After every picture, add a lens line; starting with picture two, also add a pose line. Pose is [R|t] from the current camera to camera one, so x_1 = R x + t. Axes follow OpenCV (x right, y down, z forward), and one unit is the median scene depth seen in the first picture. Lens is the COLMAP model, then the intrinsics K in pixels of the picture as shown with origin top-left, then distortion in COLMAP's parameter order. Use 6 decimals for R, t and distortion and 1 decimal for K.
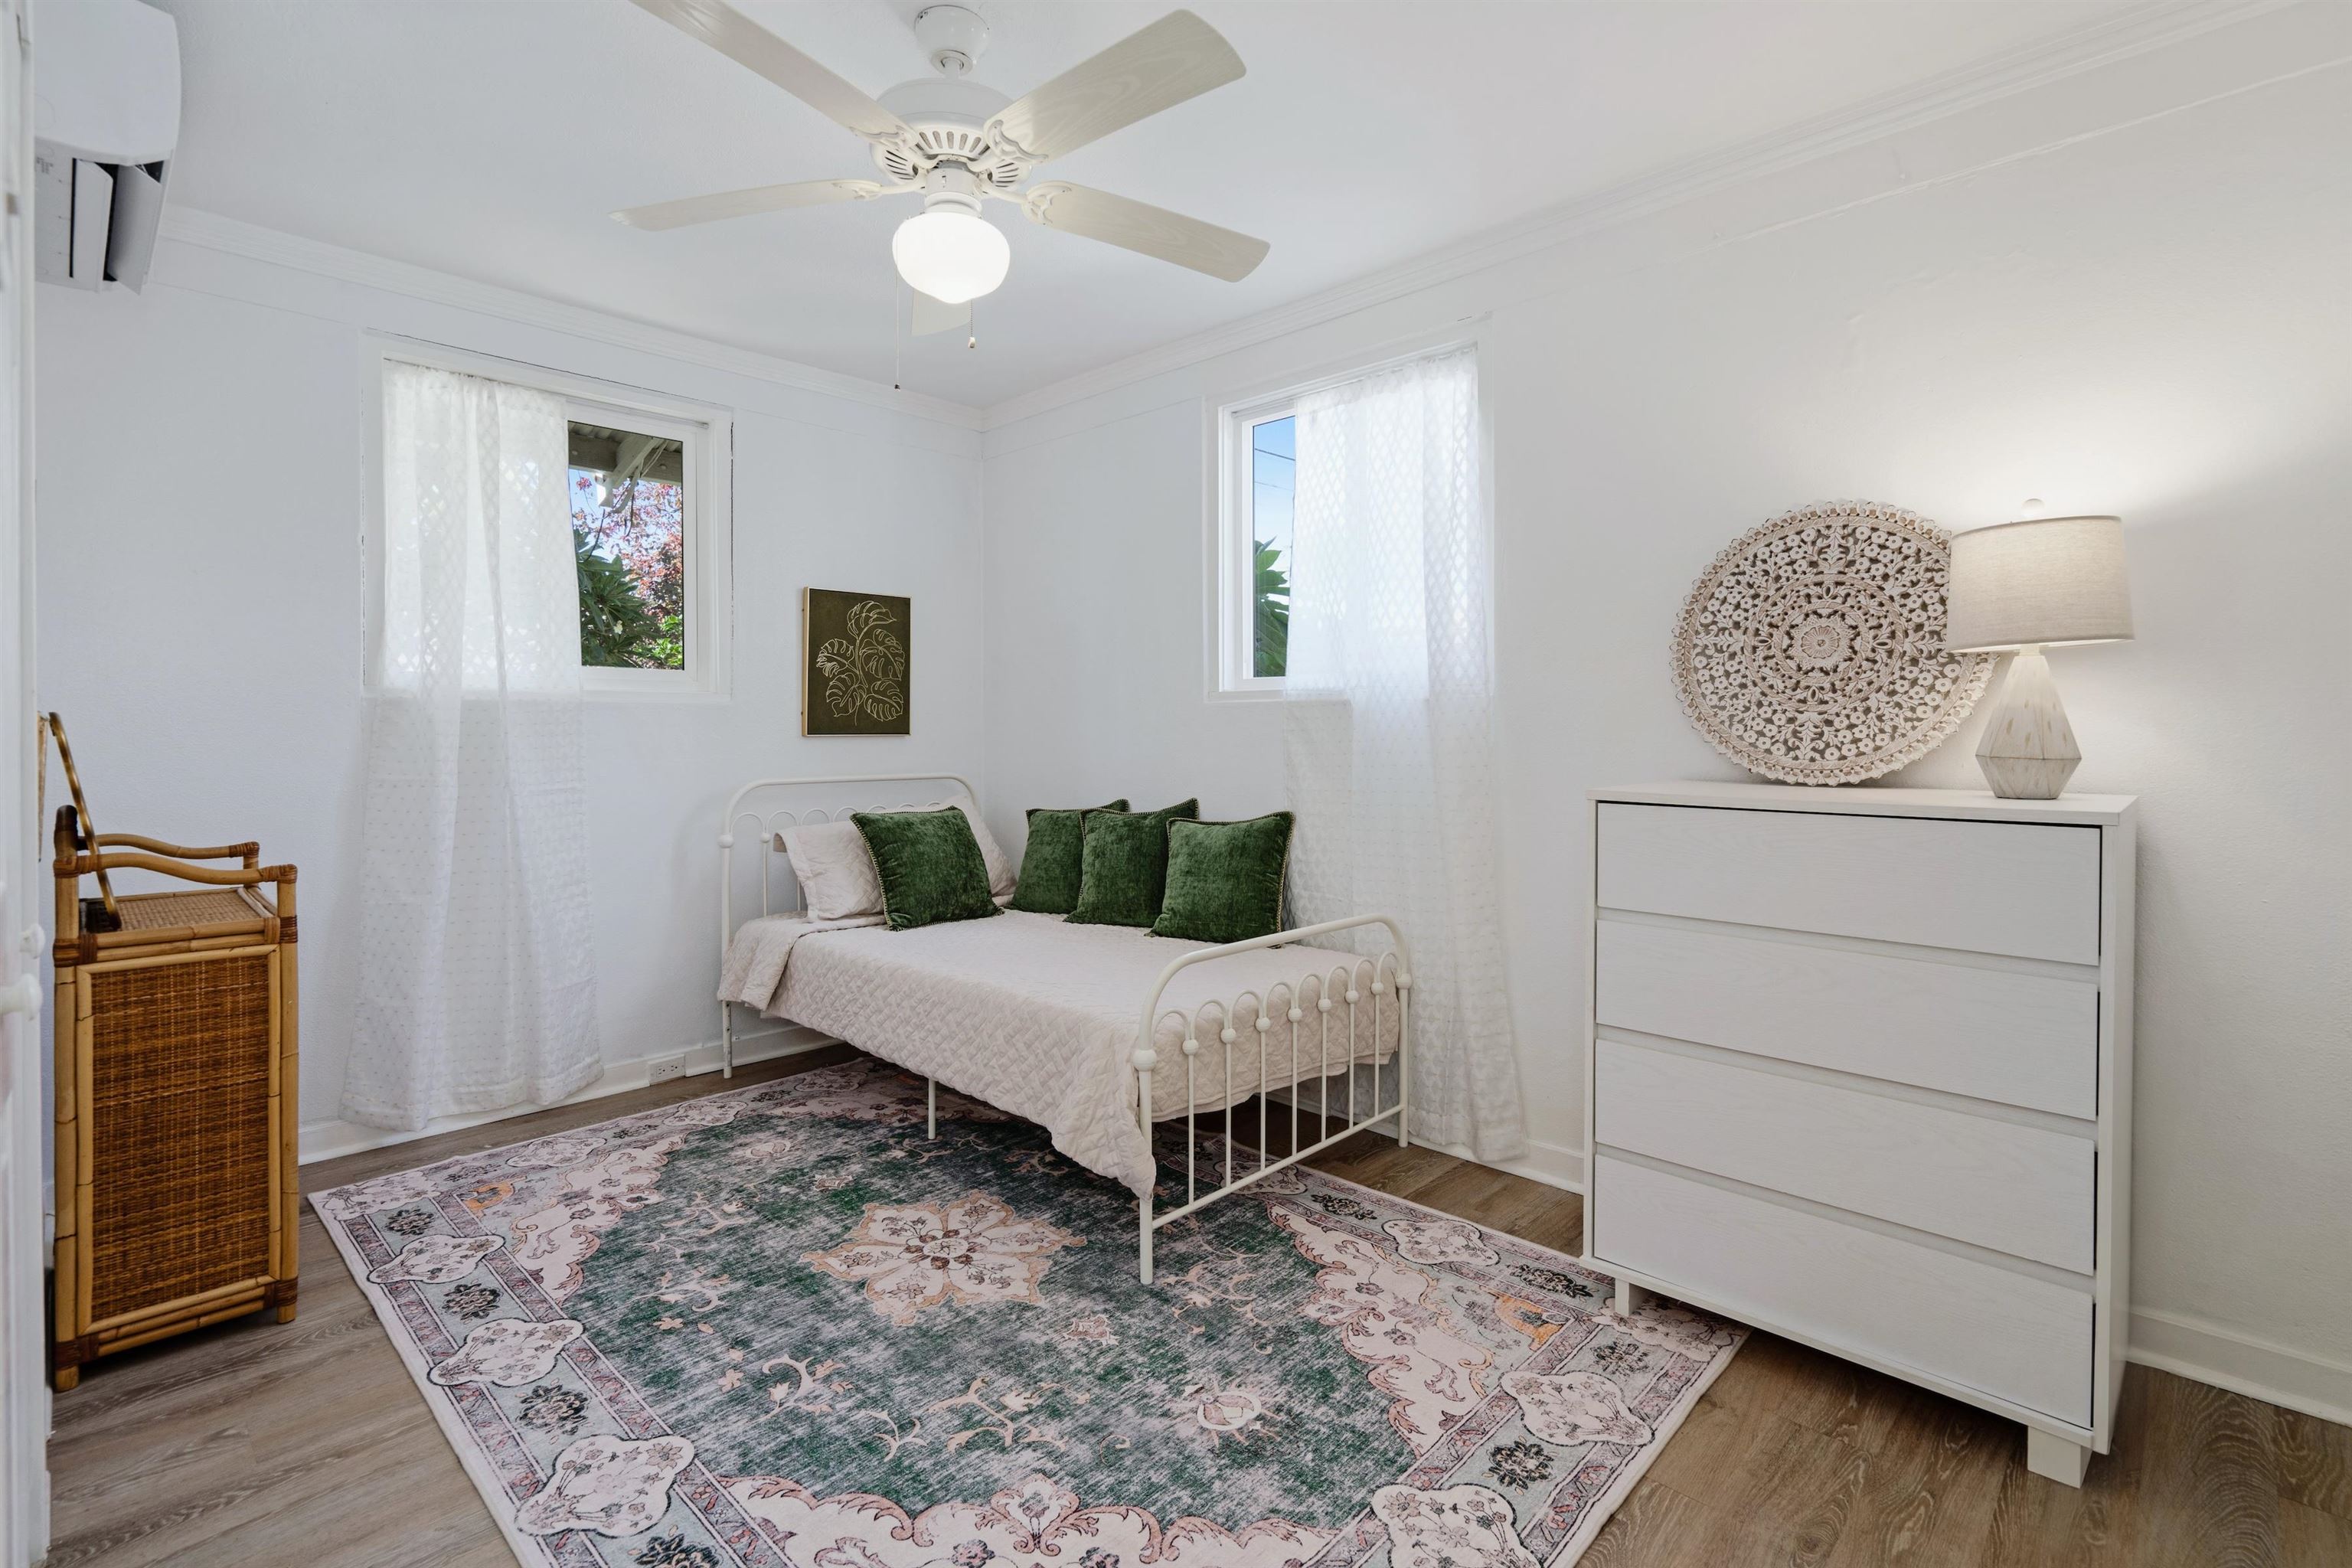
lens RADIAL K [[1086.6, 0, 1115.7], [0, 1086.6, 736.5], [0, 0, 1]] dist [-0.003207, 0.000658]
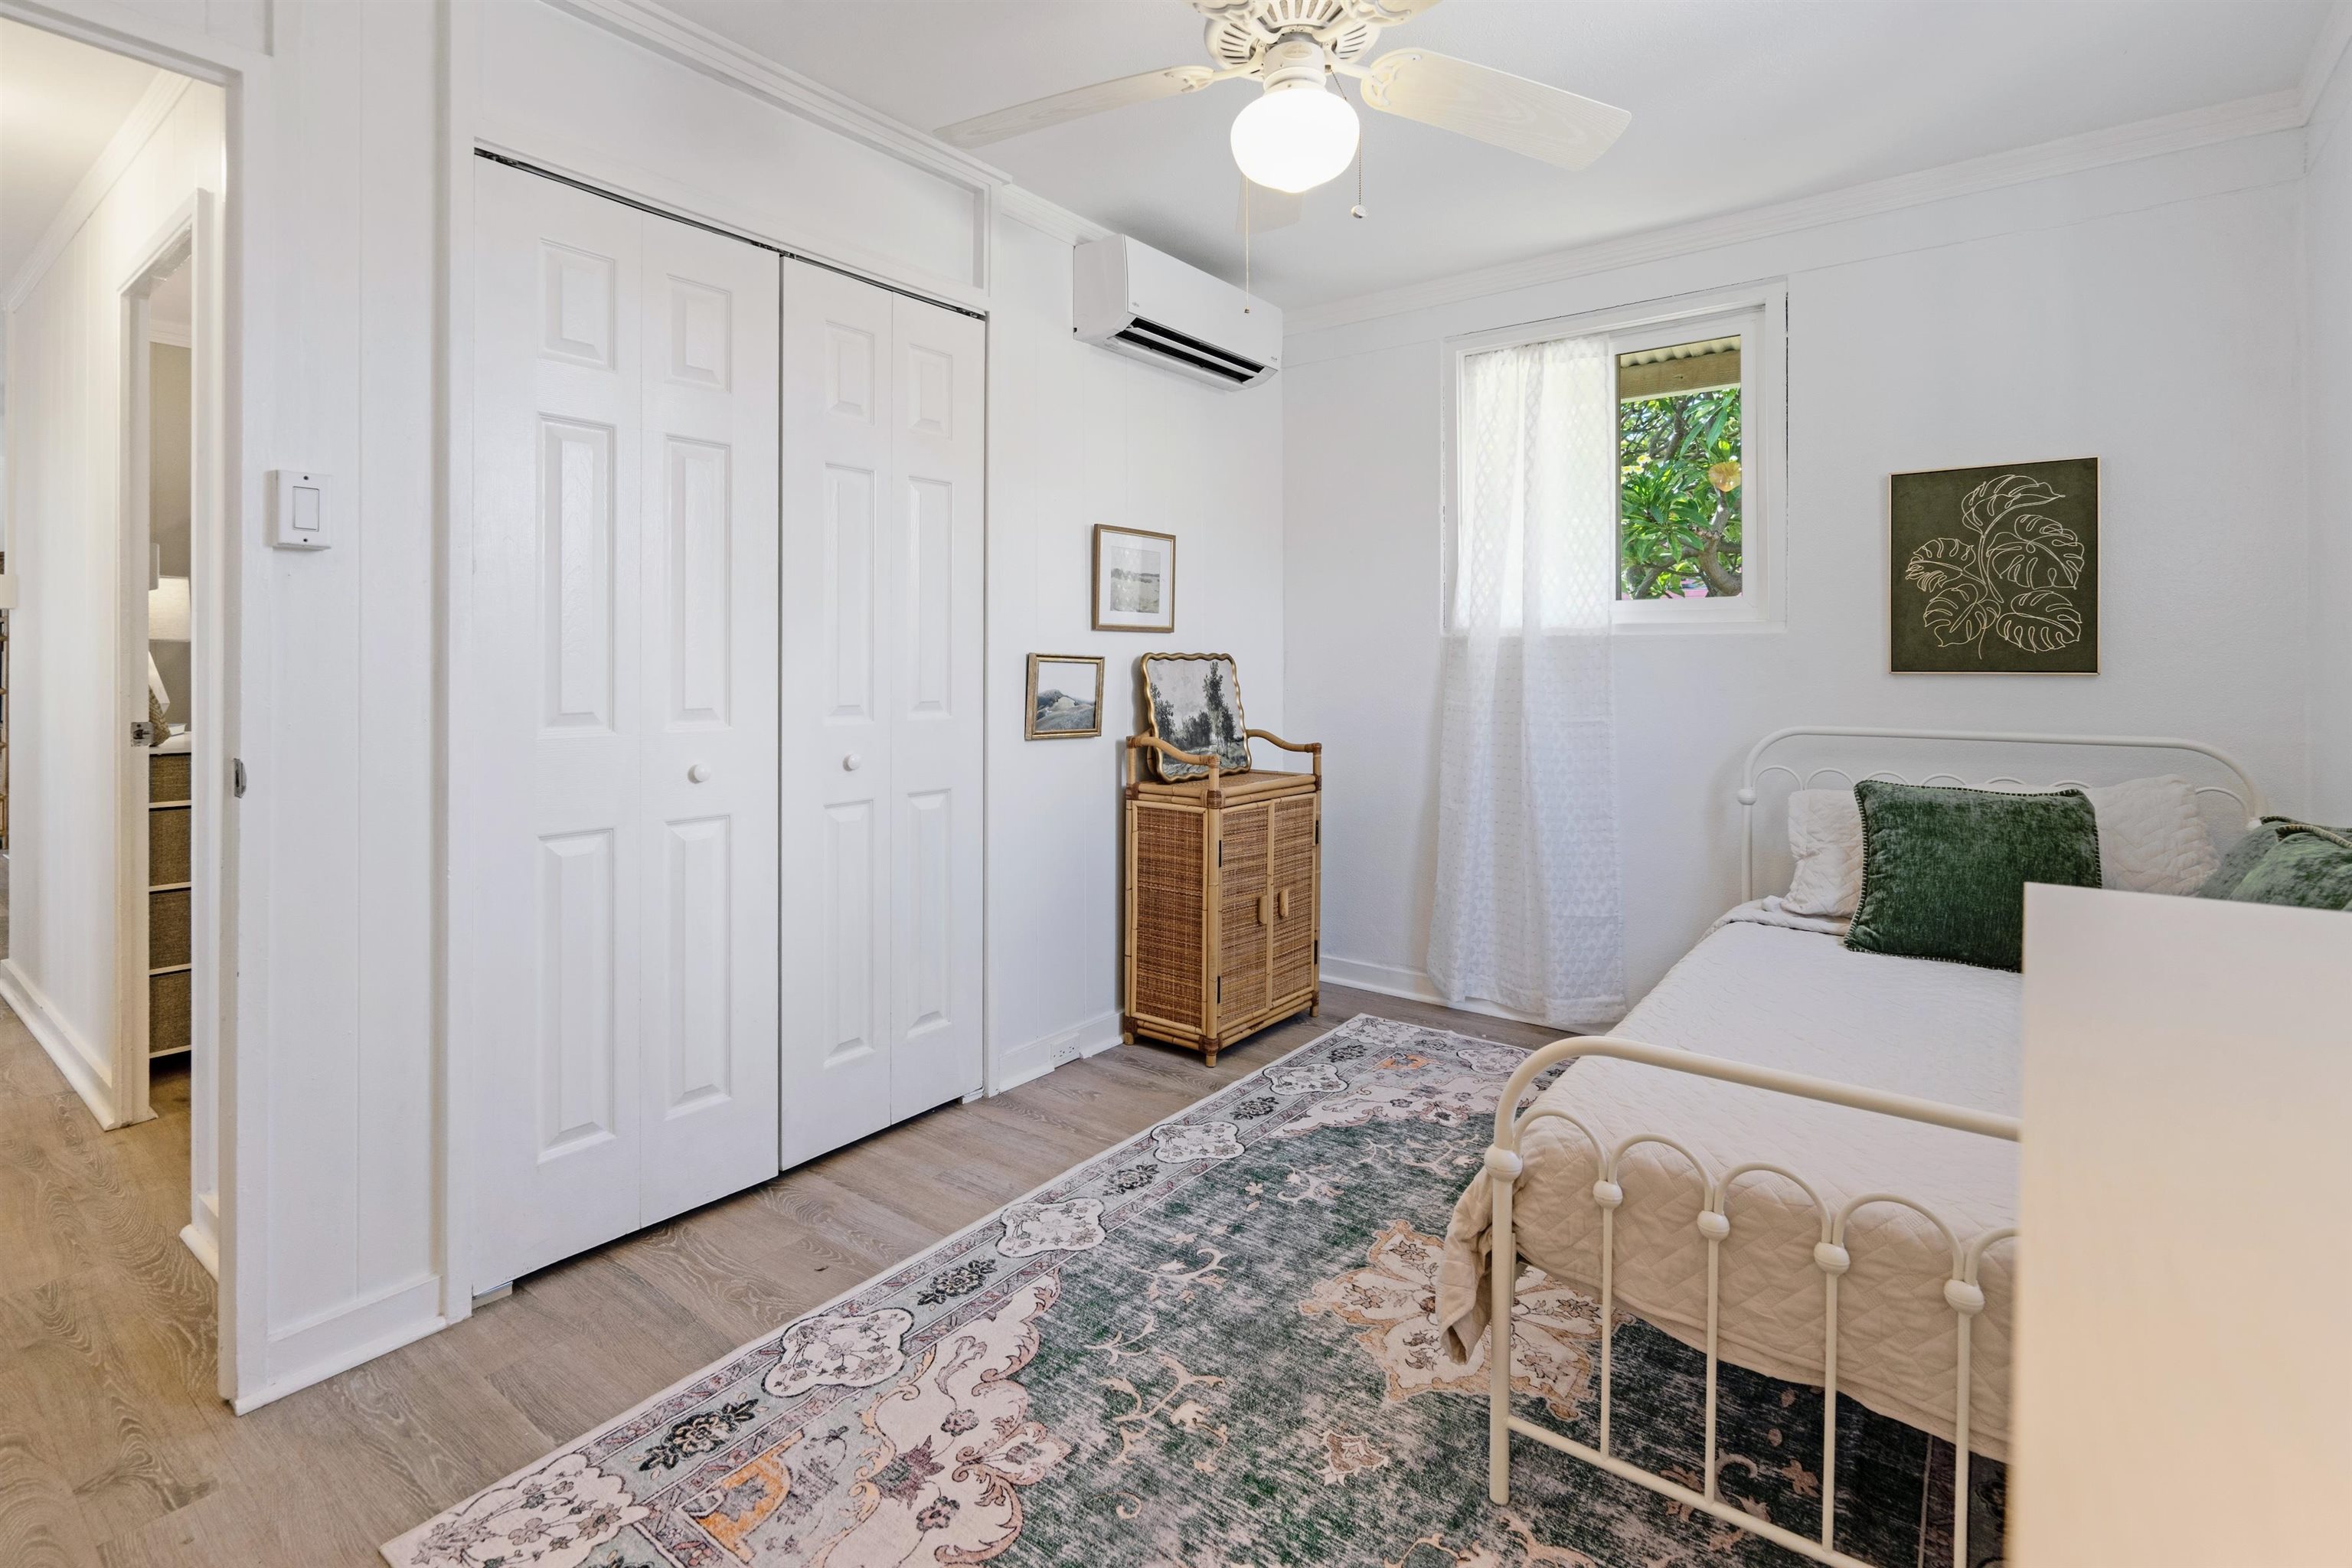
lens RADIAL K [[1086.6, 0, 1177.5], [0, 1086.6, 656.5], [0, 0, 1]] dist [-0.003207, 0.000658]
pose [[0.148864, -0.003432, -0.988852, 0.677285], [-0.008319, 0.999954, -0.004723, -0.008028], [0.988823, 0.008929, 0.148829, 0.724089]]
